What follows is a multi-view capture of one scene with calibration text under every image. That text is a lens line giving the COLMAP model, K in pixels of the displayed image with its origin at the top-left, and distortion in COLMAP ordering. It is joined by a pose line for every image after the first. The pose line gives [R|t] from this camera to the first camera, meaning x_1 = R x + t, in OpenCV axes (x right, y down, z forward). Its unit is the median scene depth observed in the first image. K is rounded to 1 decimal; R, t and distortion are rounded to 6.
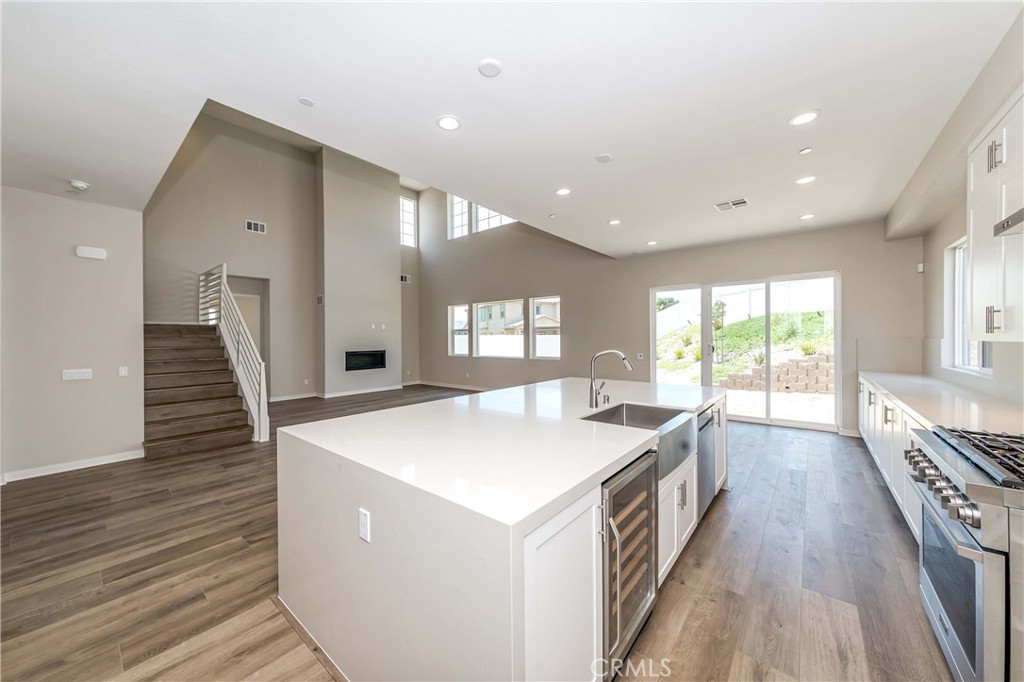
lens RADIAL K [[365.7, 0, 521.0], [0, 365.7, 336.3], [0, 0, 1]] dist [-0.002307, 0.001506]
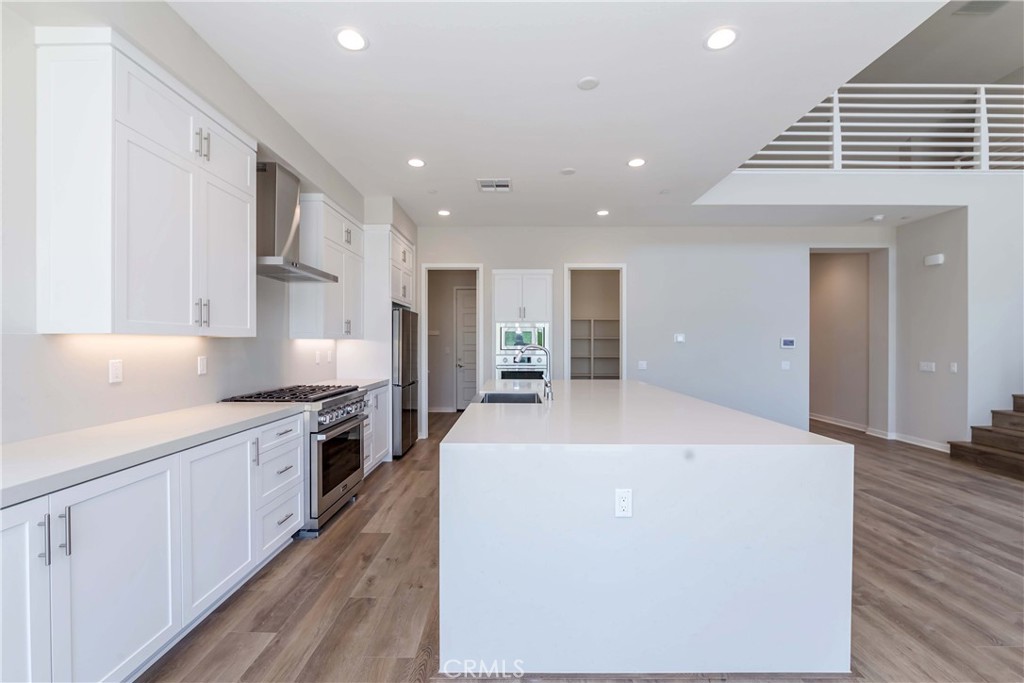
lens RADIAL K [[432.9, 0, 509.2], [0, 432.9, 345.5], [0, 0, 1]] dist [-0.014730, 0.001291]
pose [[-0.789709, 0.007681, -0.613434, 1.006393], [0.005494, 0.999970, 0.005449, 0.026241], [0.613457, 0.000933, -0.789727, 1.799381]]
